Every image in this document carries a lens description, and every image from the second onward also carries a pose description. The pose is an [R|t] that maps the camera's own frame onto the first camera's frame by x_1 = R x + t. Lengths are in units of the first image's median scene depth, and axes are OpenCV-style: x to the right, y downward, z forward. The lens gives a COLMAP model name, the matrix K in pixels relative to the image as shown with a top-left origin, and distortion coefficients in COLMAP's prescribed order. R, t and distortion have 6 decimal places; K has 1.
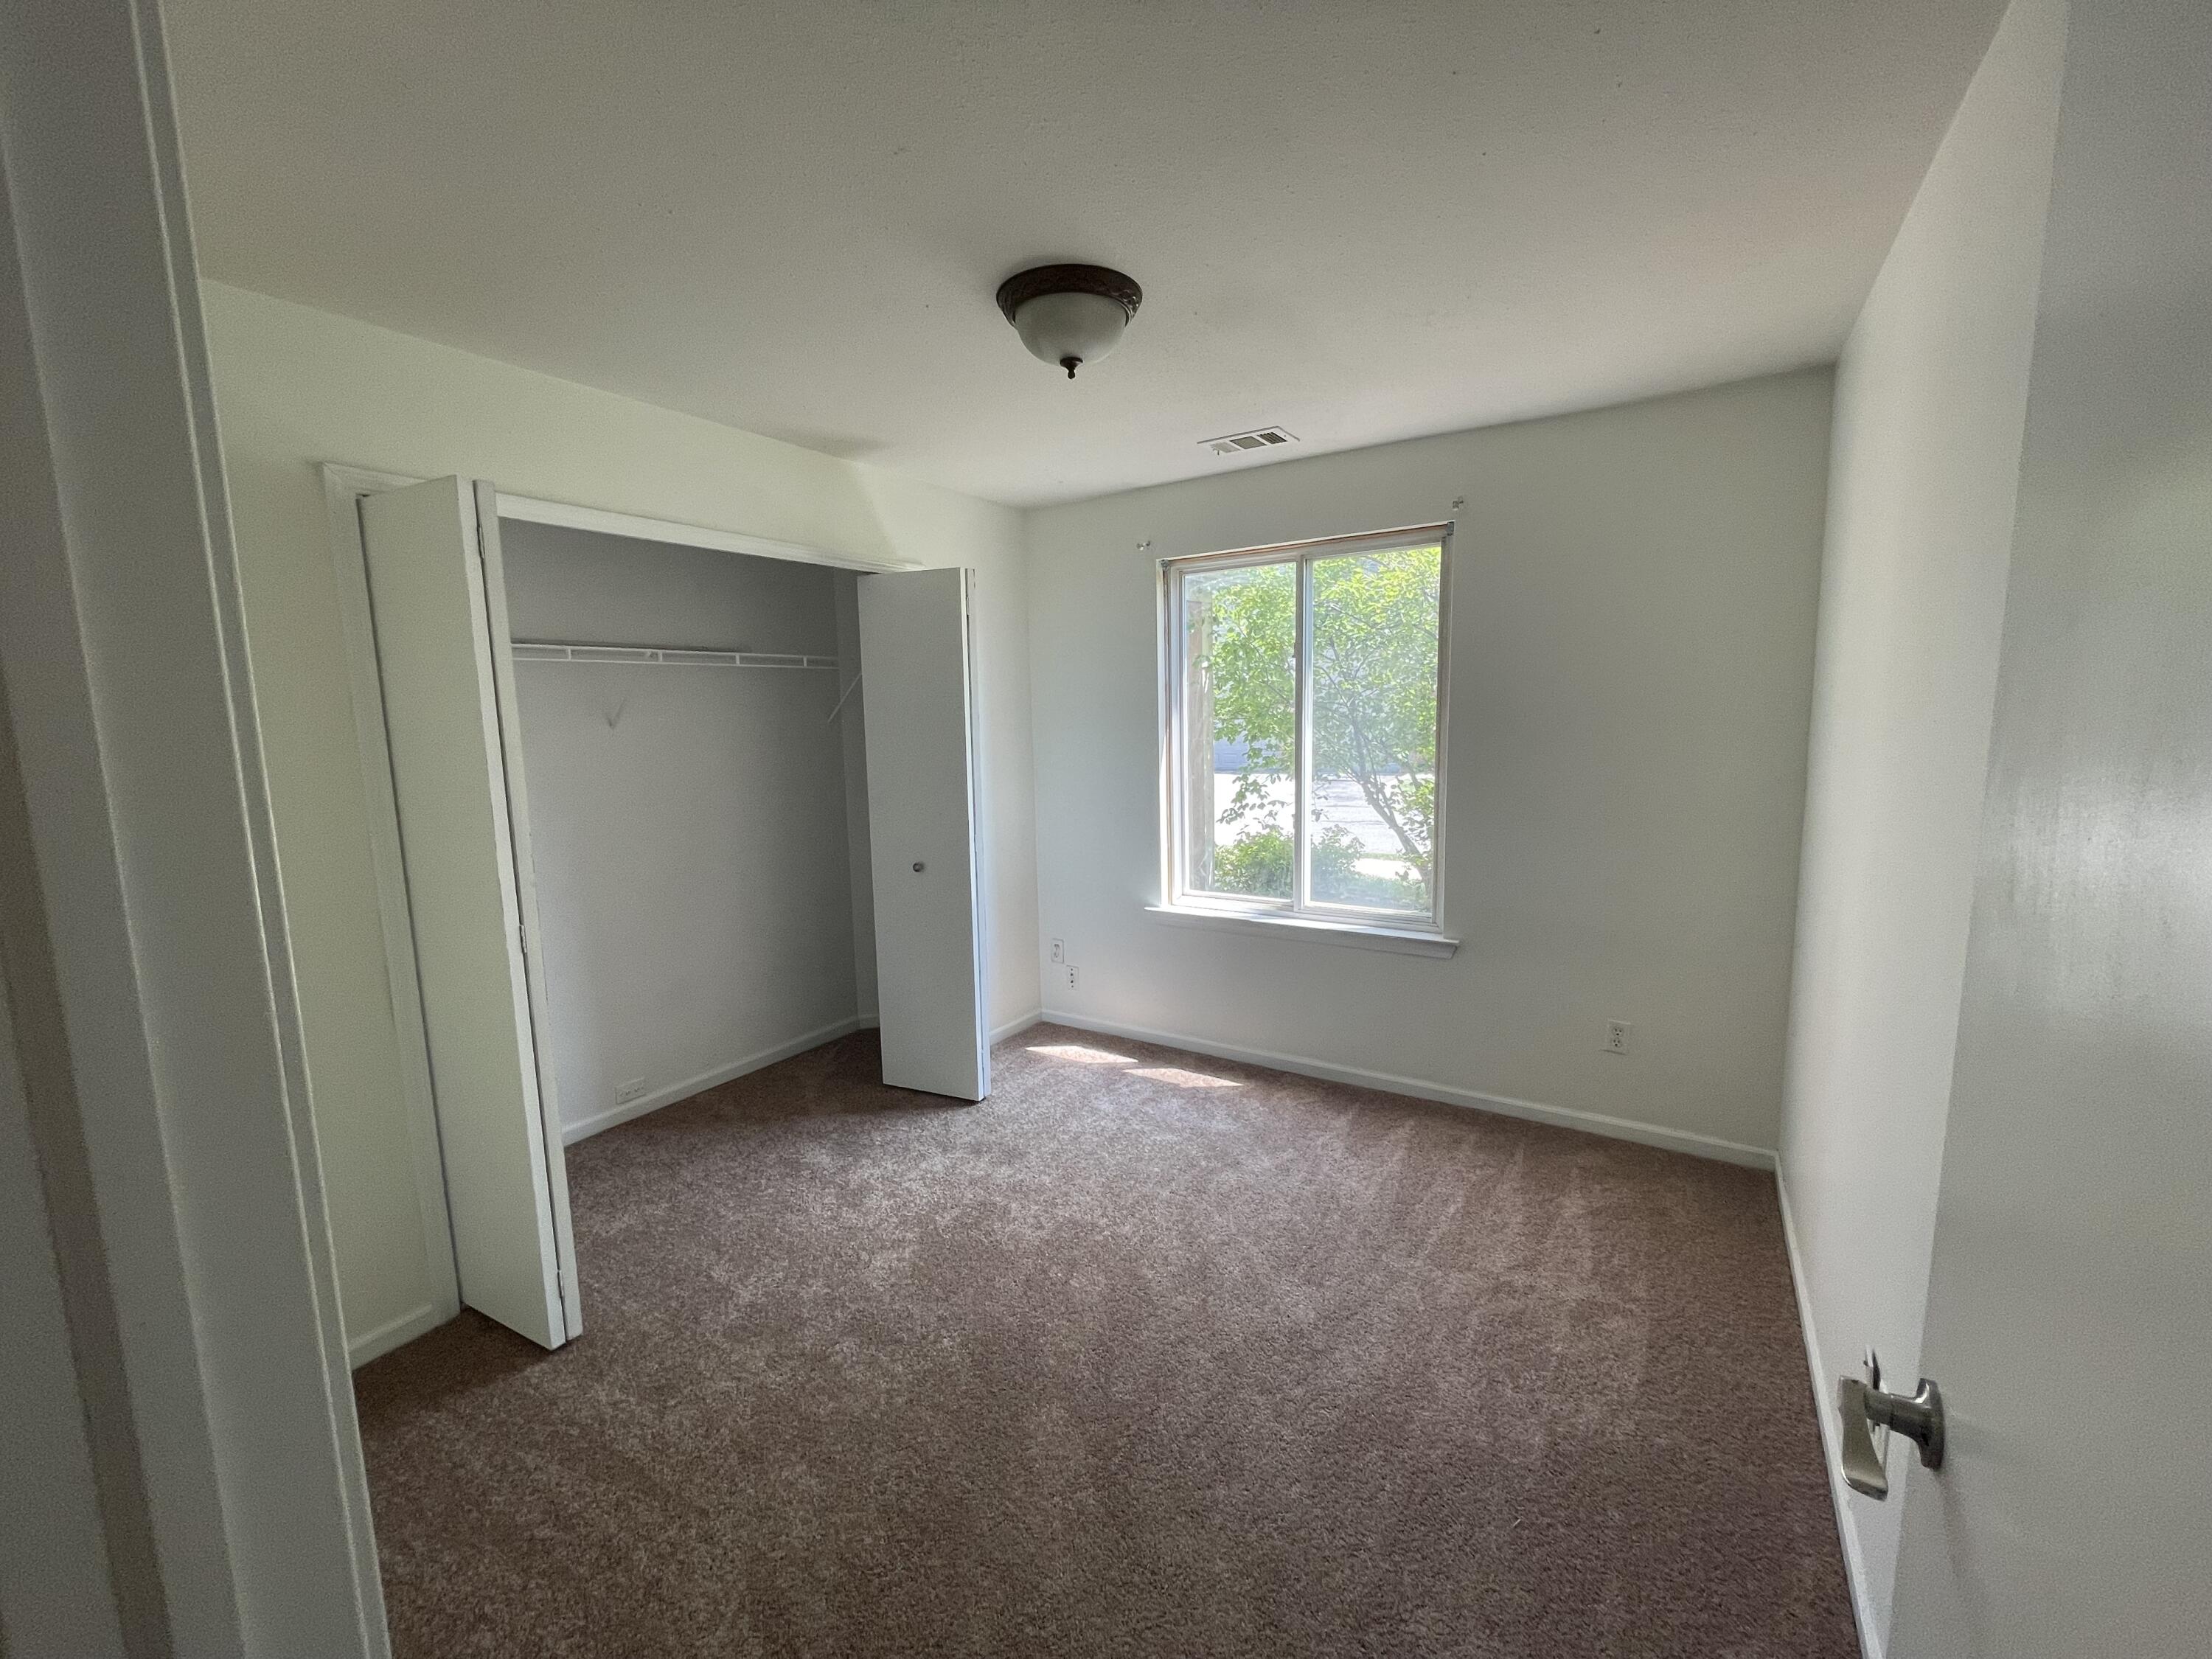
lens RADIAL K [[892.4, 0, 1106.0], [0, 892.4, 829.5], [0, 0, 1]] dist [-0.002919, 0.000328]
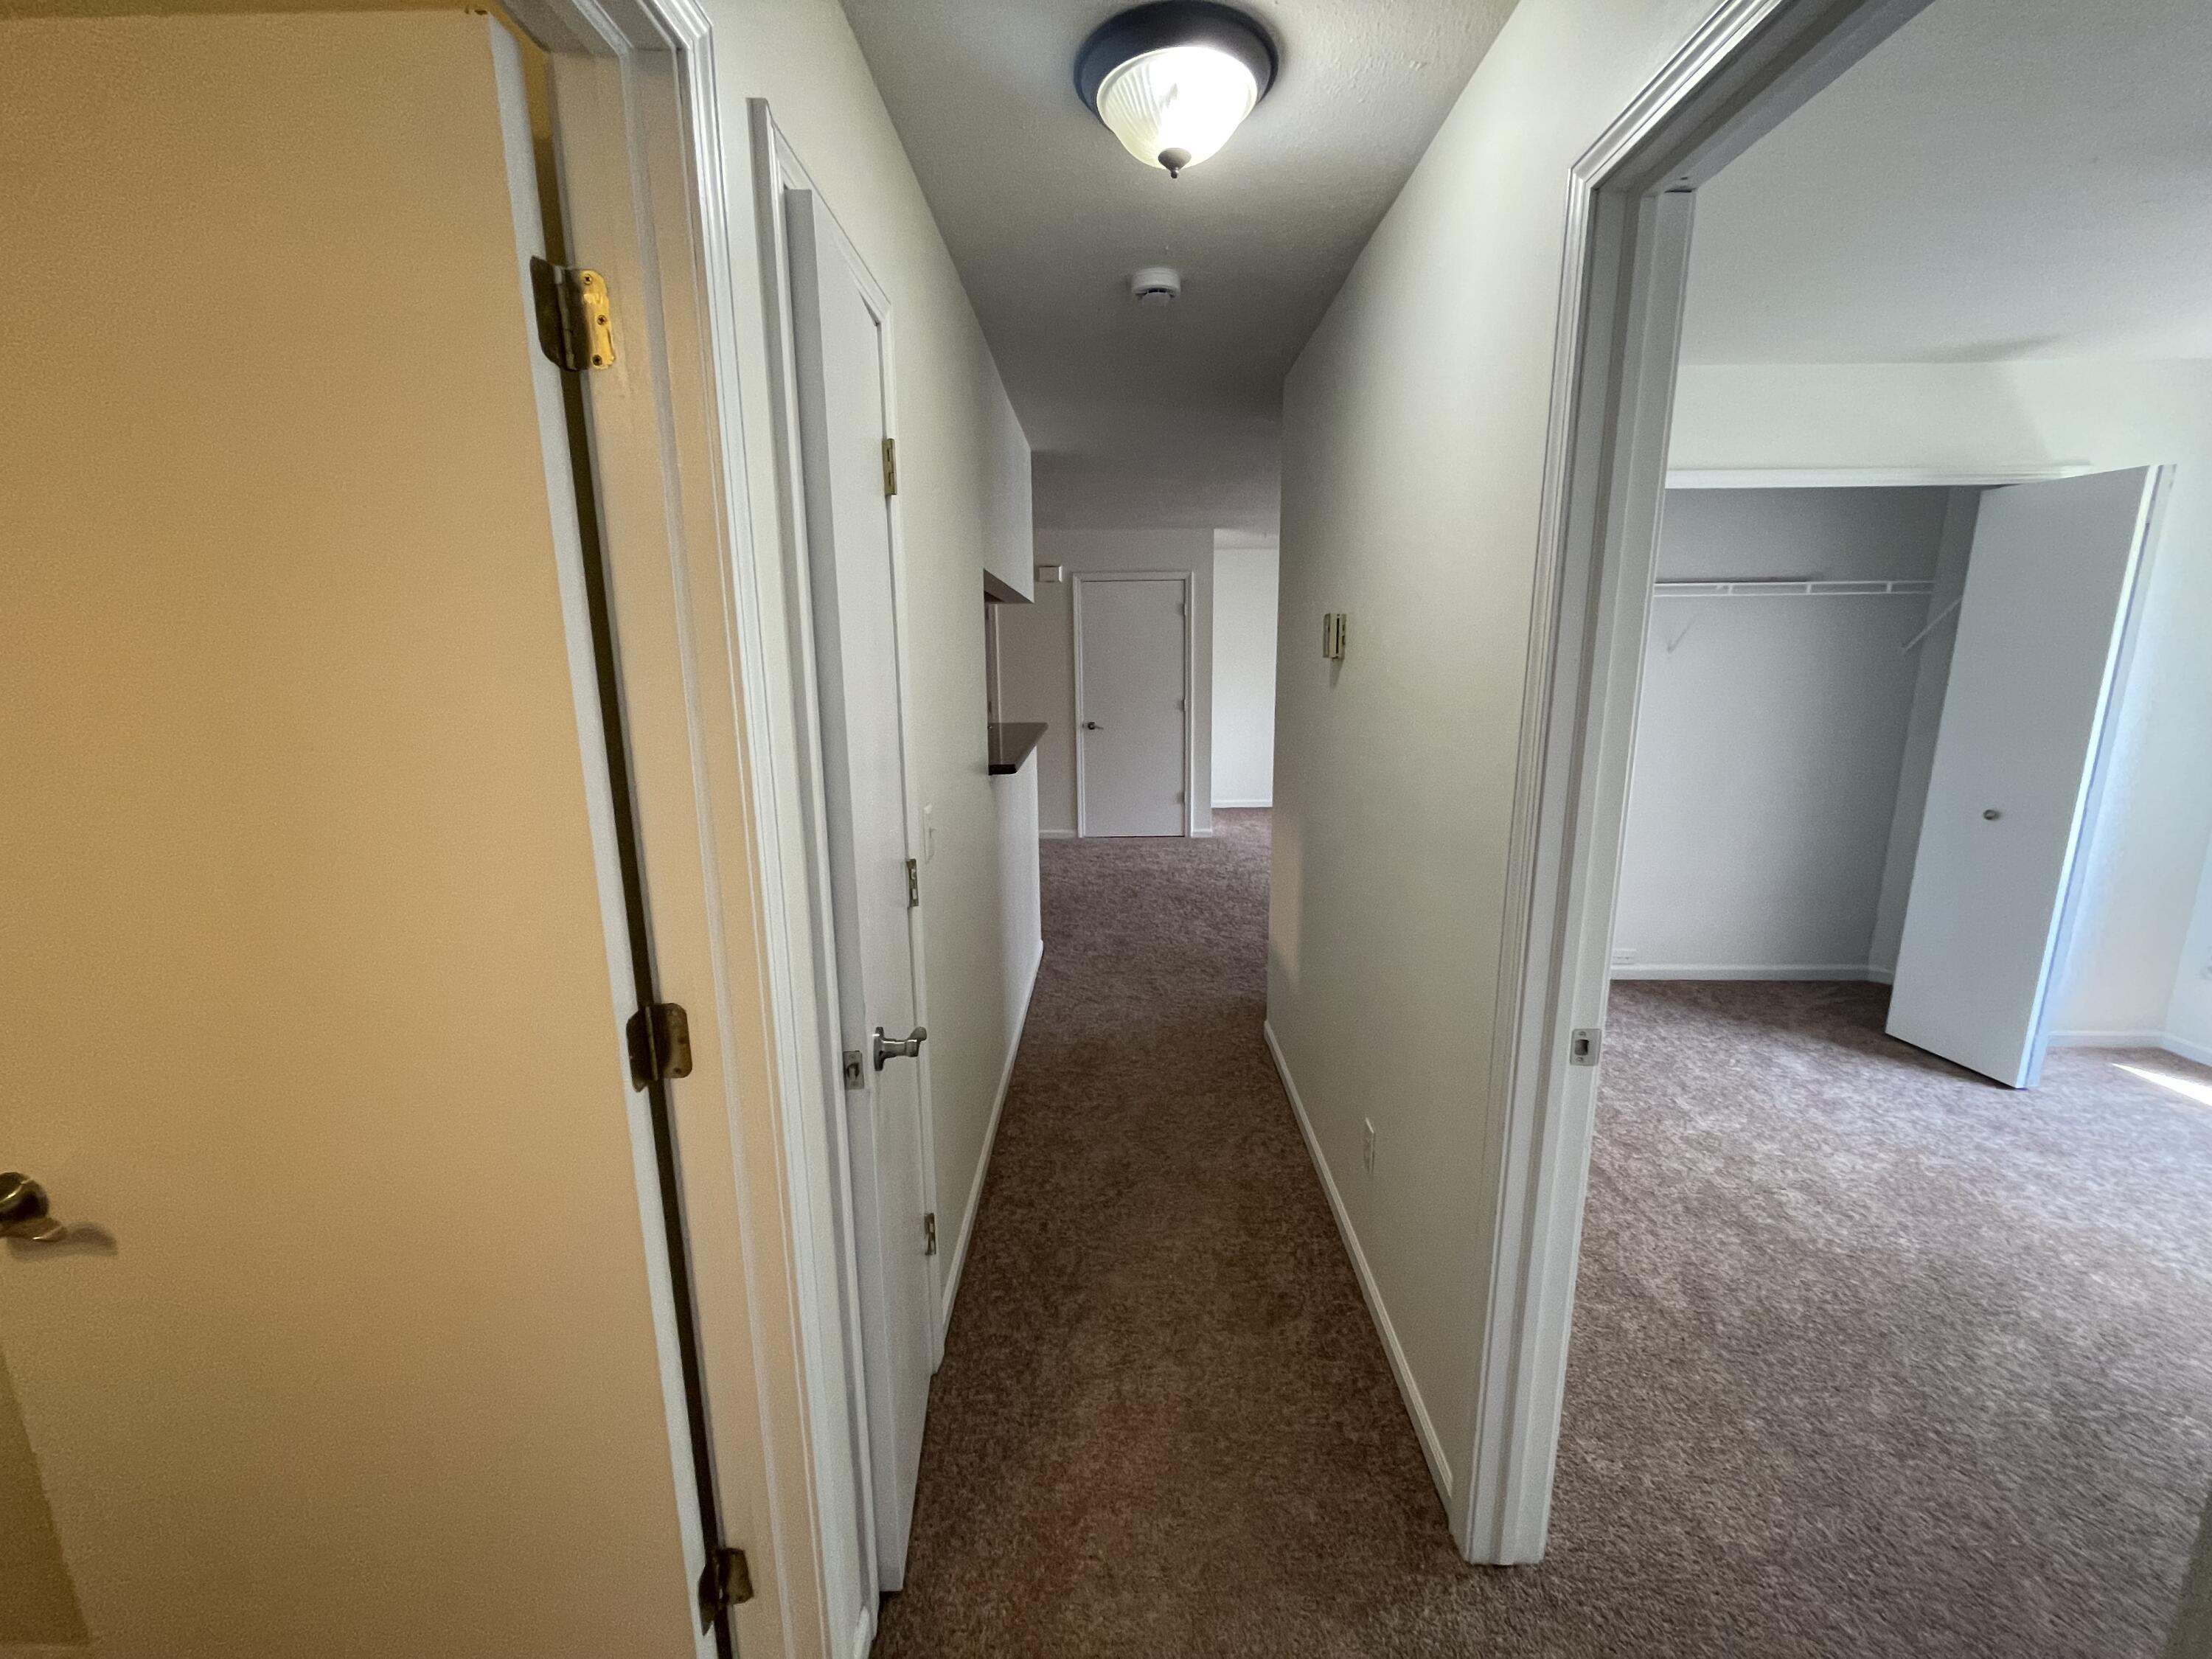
lens RADIAL K [[892.4, 0, 1106.0], [0, 892.4, 829.5], [0, 0, 1]] dist [-0.002919, 0.000328]
pose [[0.523037, 0.182687, -0.832501, 0.085809], [-0.118386, 0.982862, 0.141304, 0.041582], [0.844048, 0.024649, 0.535701, -0.278219]]
